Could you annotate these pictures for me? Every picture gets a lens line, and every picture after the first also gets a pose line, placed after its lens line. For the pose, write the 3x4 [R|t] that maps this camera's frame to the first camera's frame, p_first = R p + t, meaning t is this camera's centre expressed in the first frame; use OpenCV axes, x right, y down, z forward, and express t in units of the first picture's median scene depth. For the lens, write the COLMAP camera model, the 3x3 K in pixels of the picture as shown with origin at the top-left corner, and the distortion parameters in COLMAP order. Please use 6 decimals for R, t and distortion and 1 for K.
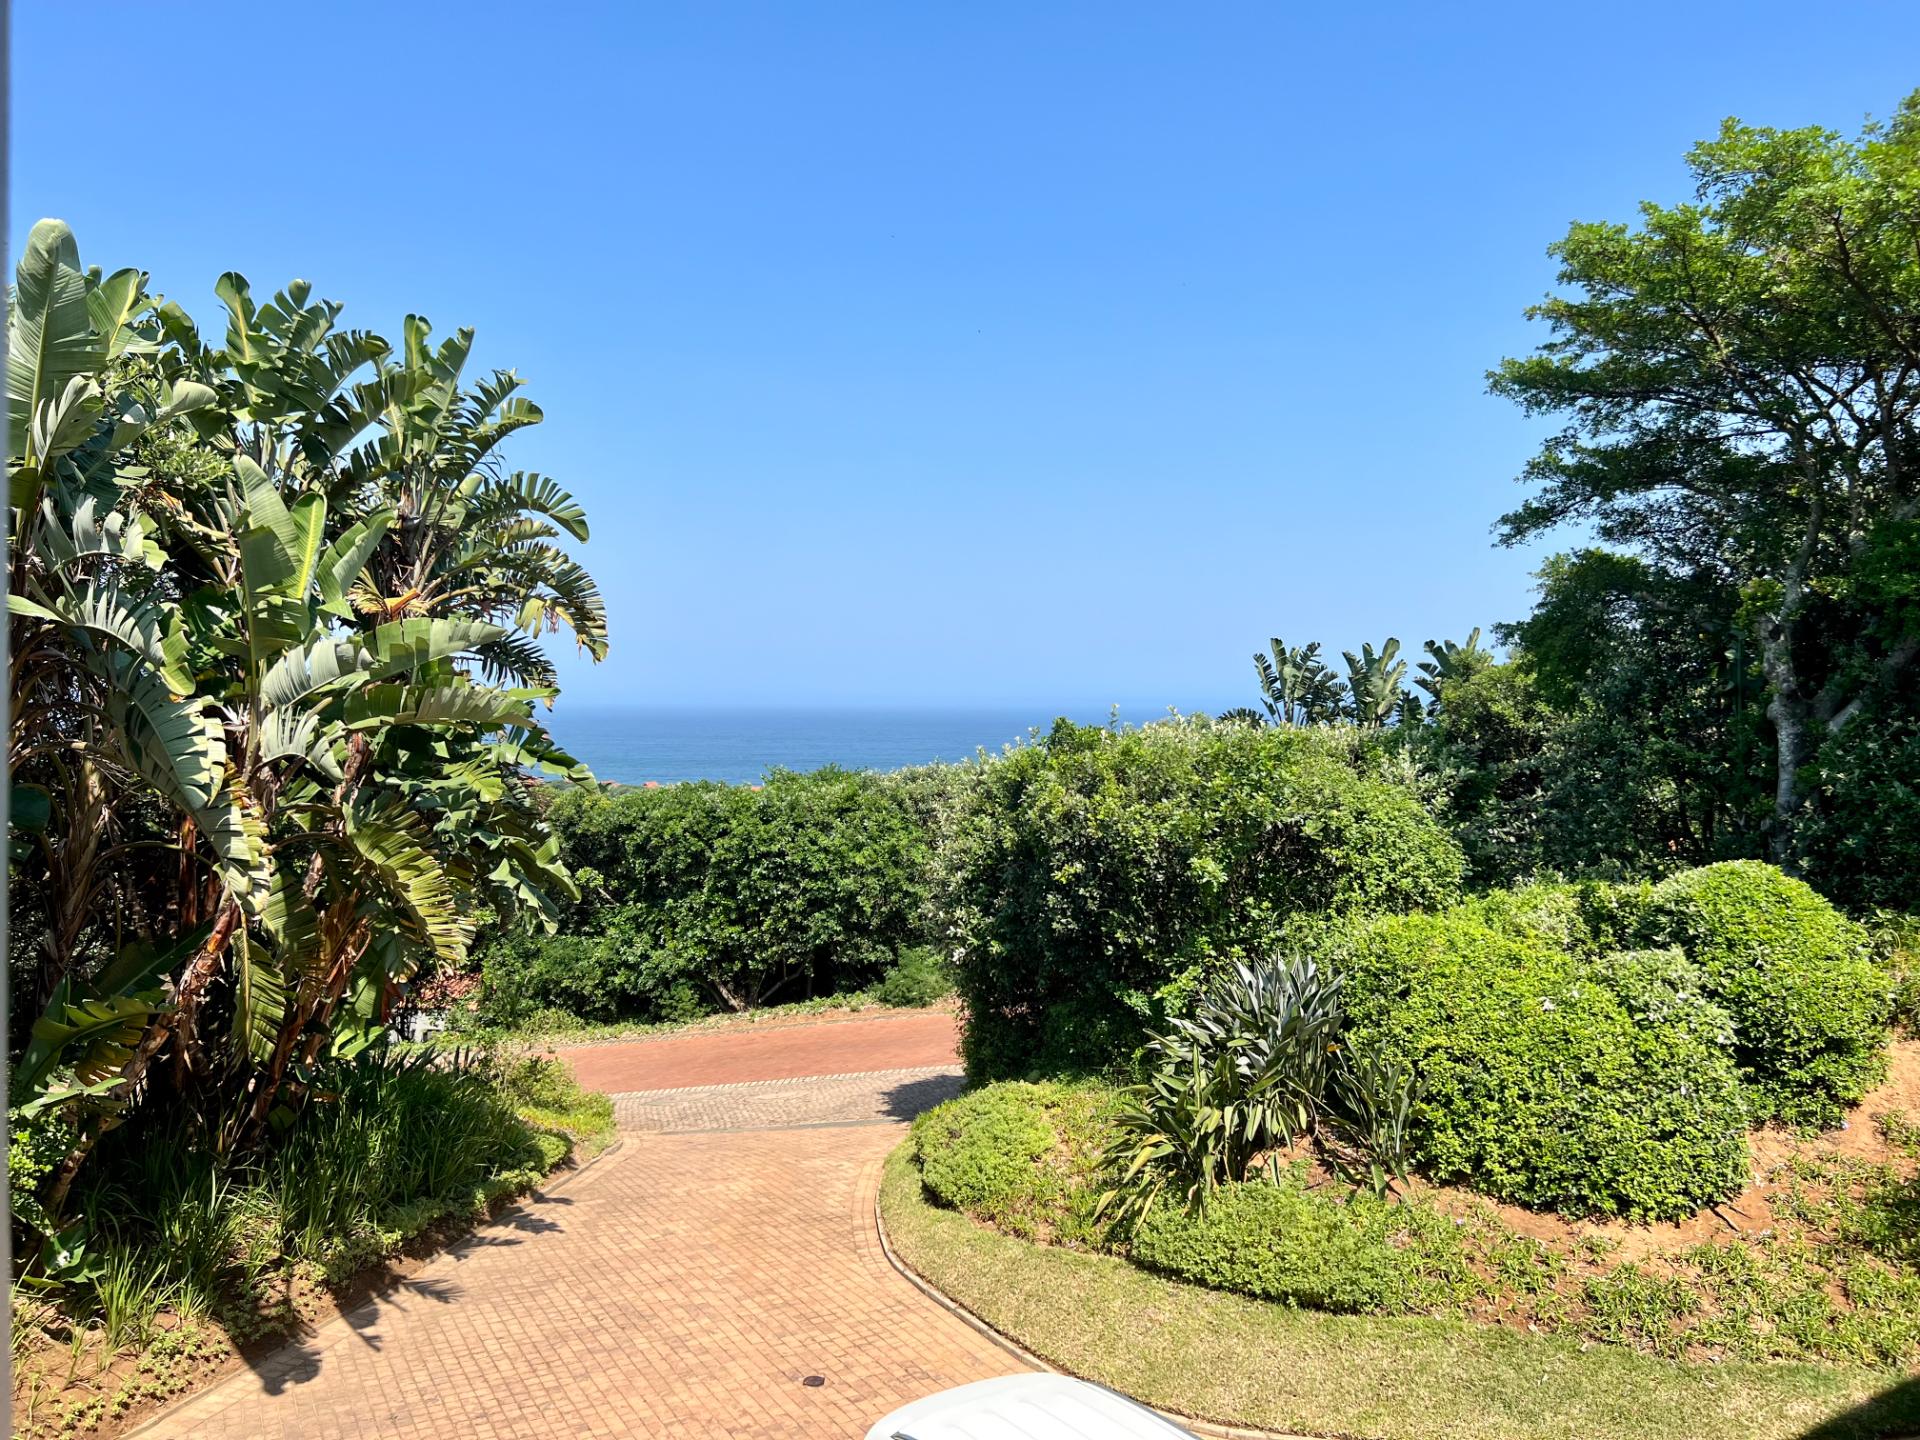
lens RADIAL K [[1432.4, 0, 960.0], [0, 1432.4, 720.0], [0, 0, 1]] dist [0.061398, -0.128956]
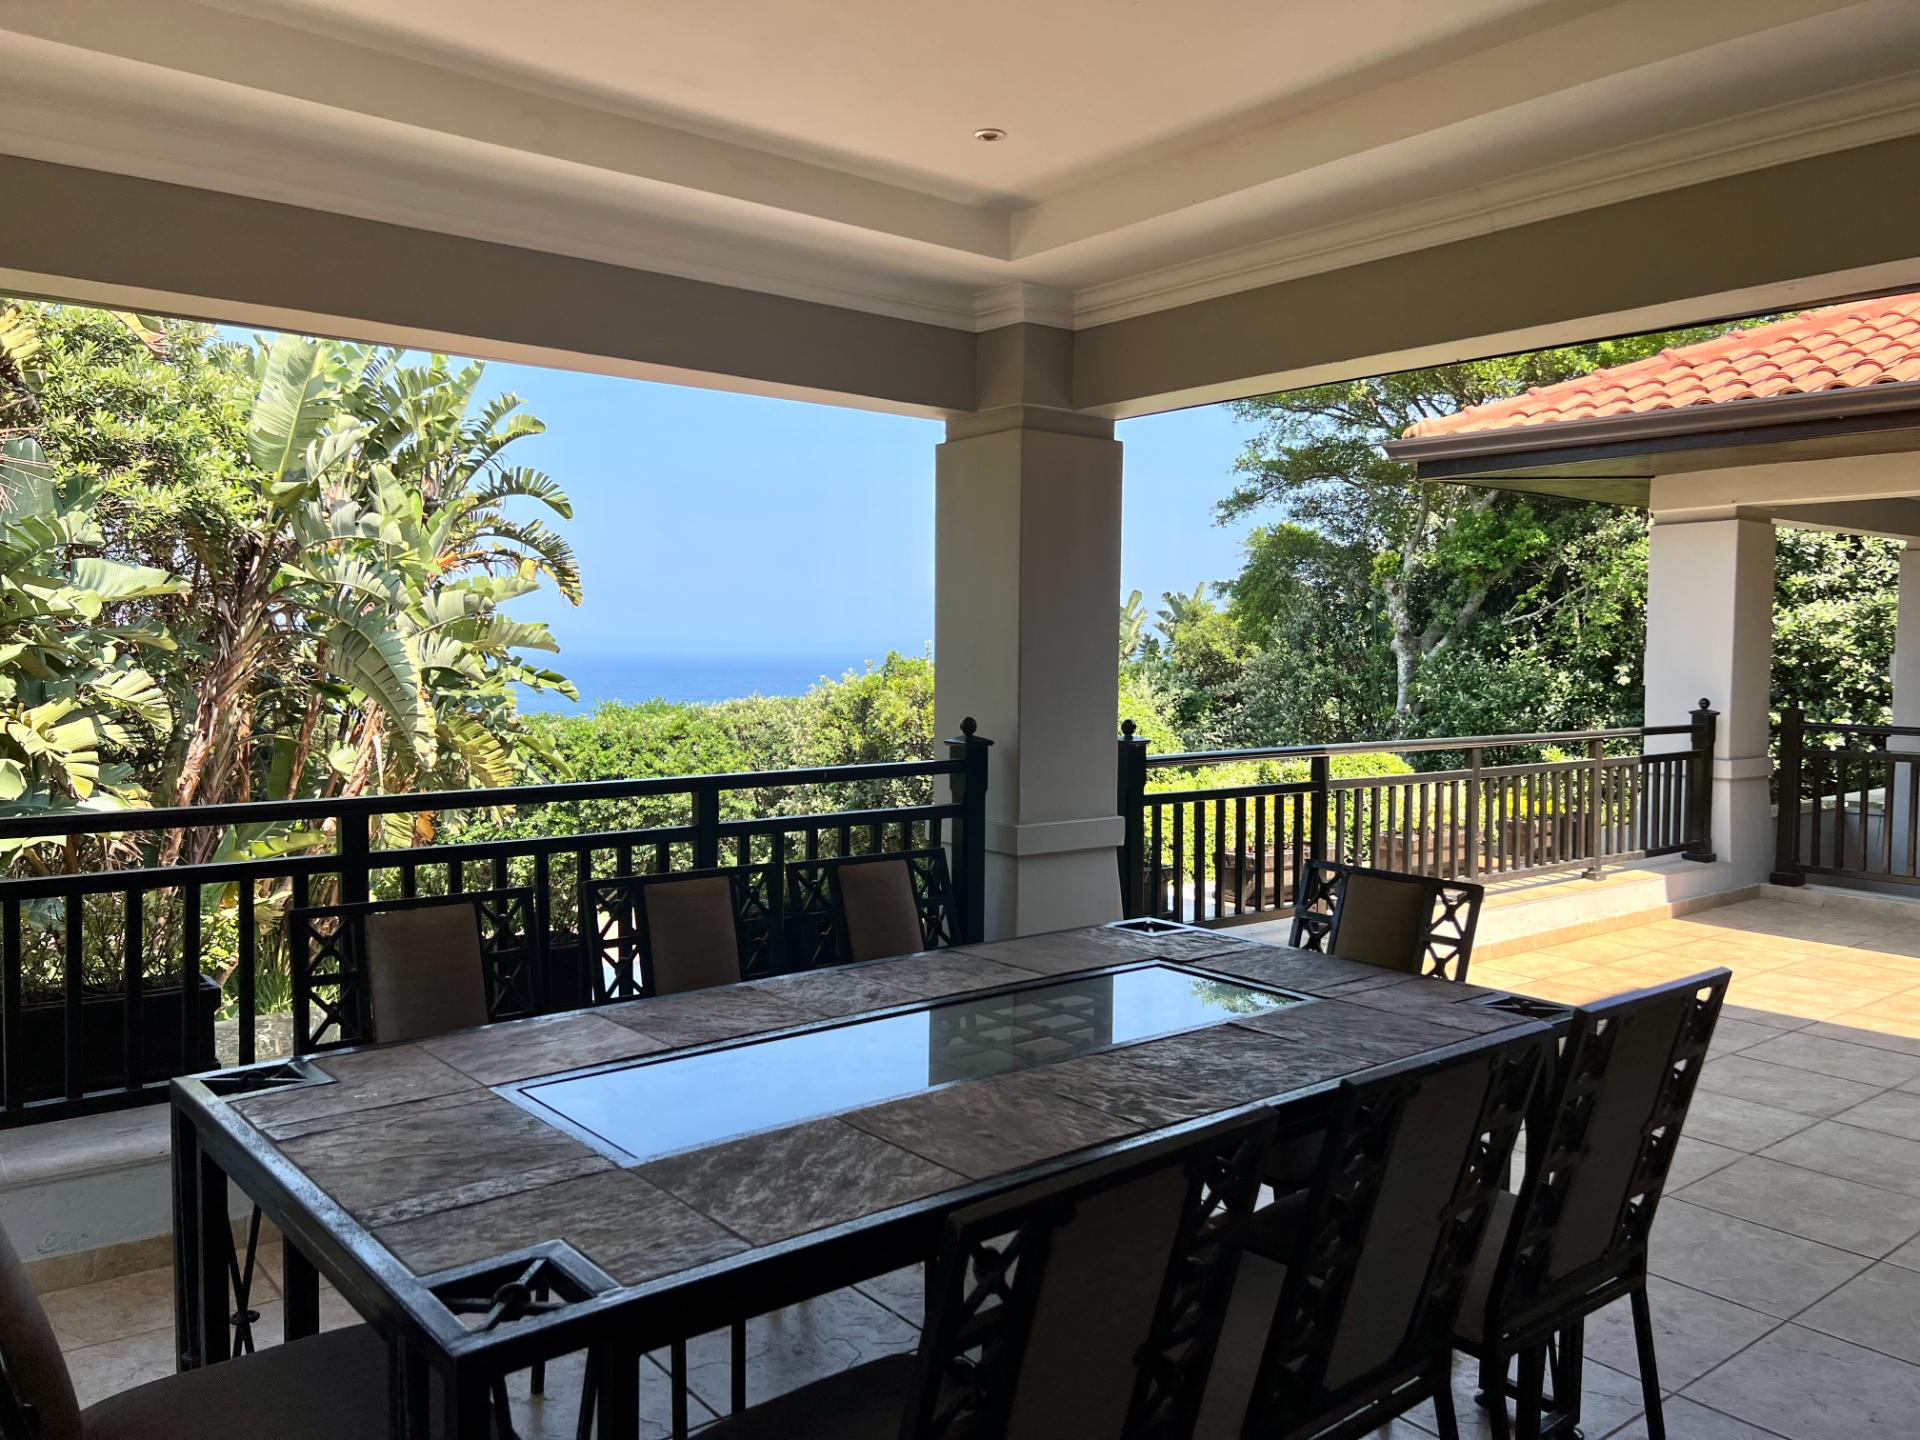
lens RADIAL K [[1436.0, 0, 960.0], [0, 1436.0, 720.0], [0, 0, 1]] dist [0.009621, 0.003258]
pose [[0.985536, -0.008367, 0.169261, -0.087747], [0.002081, 0.999303, 0.037280, 0.011645], [-0.169455, -0.036389, 0.984866, -0.287140]]
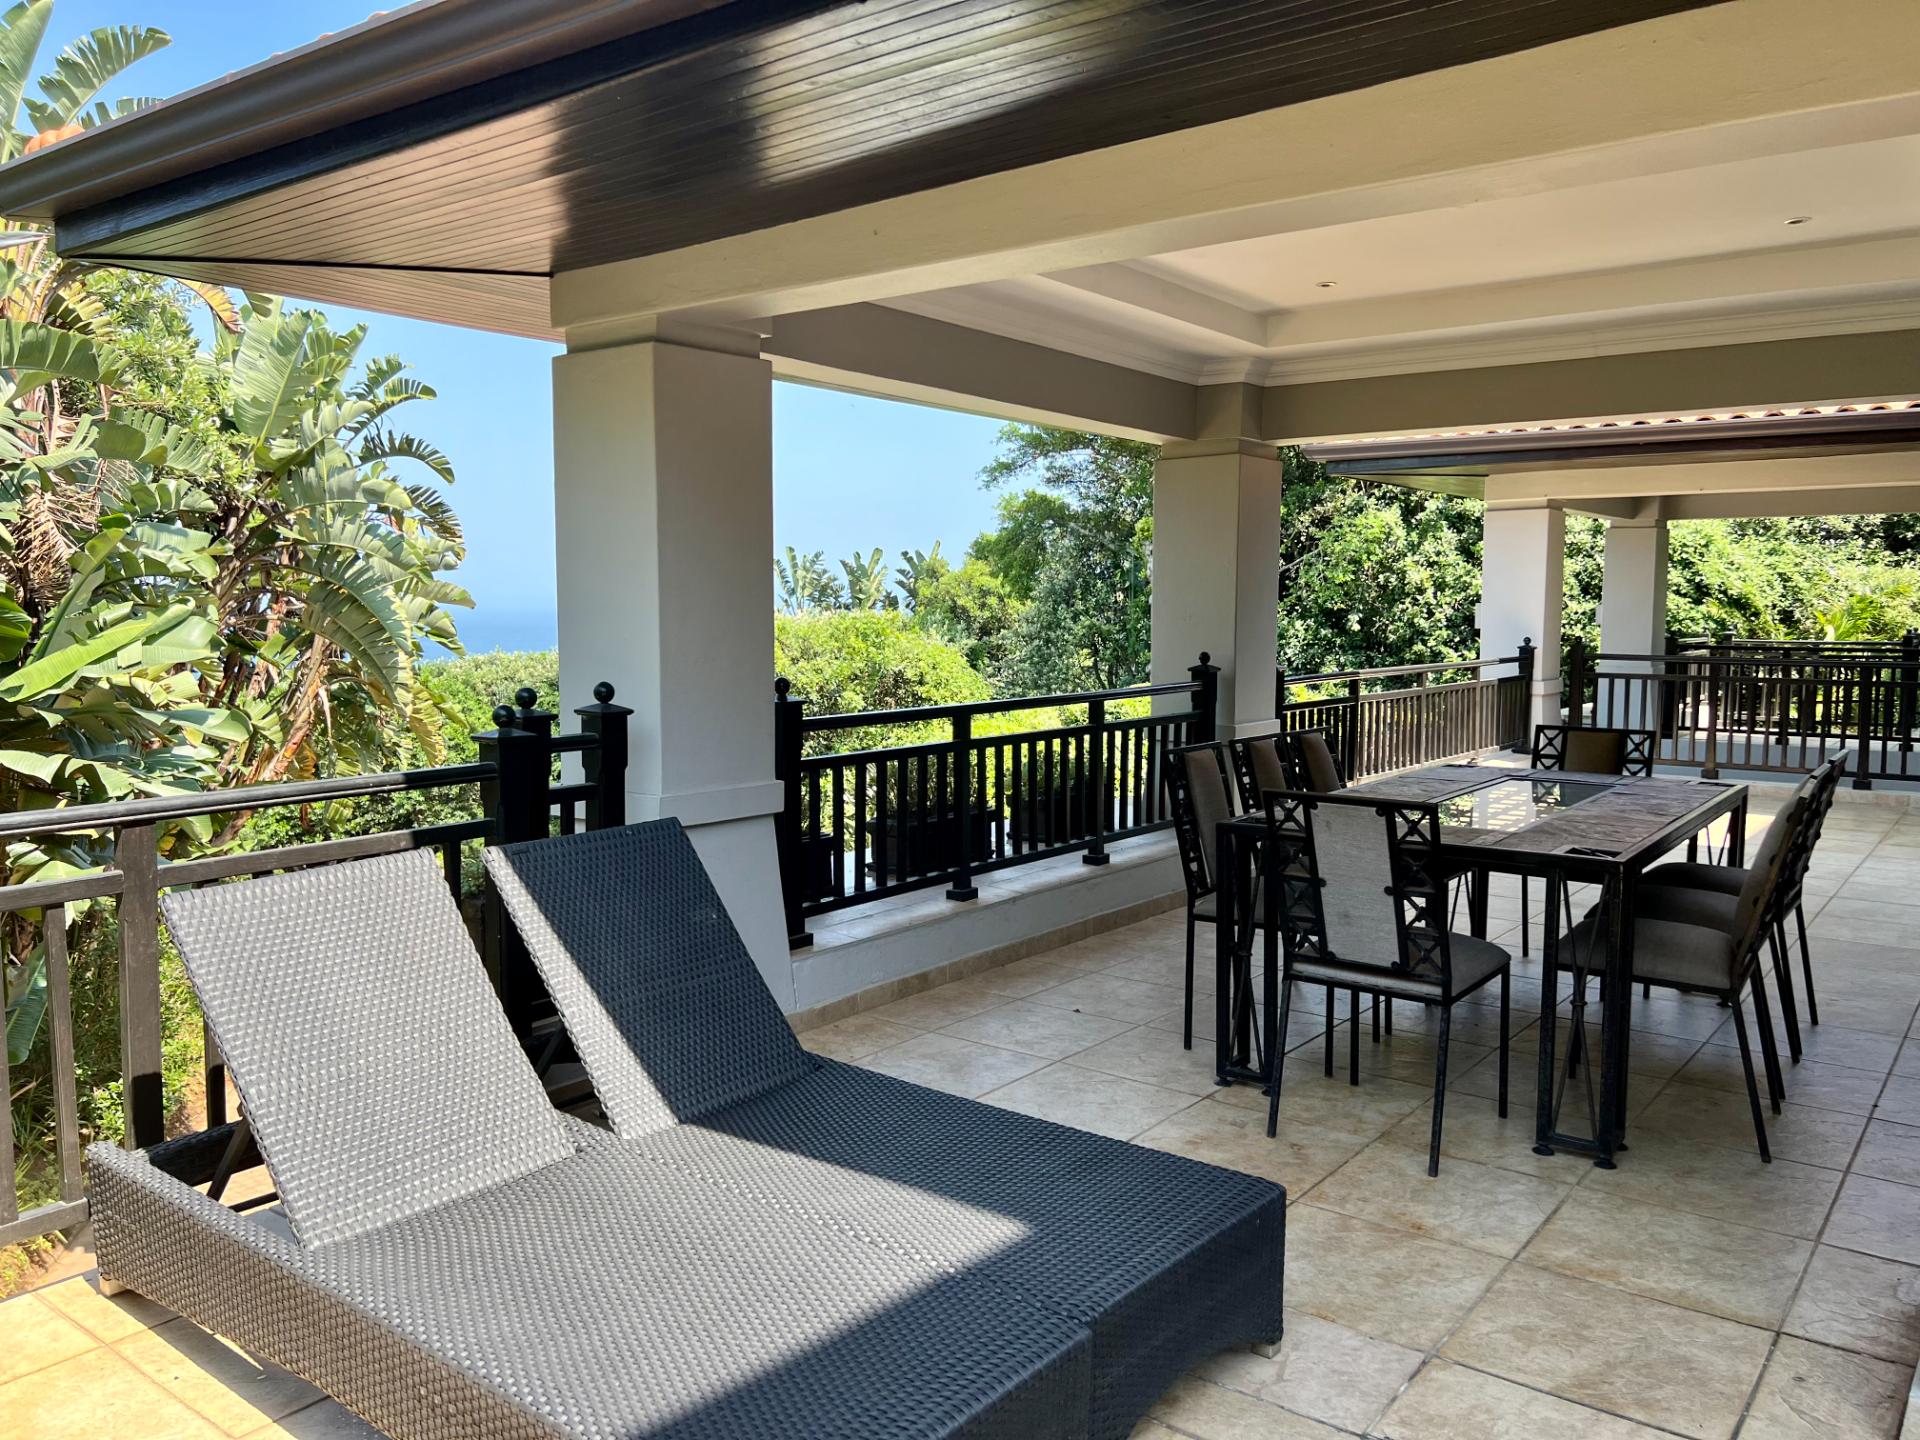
lens RADIAL K [[1432.4, 0, 960.0], [0, 1432.4, 720.0], [0, 0, 1]] dist [0.061398, -0.128956]
pose [[0.912462, -0.037186, 0.407468, -0.270653], [0.009112, 0.997461, 0.070624, 0.011469], [-0.409060, -0.060728, 0.910485, -0.358278]]
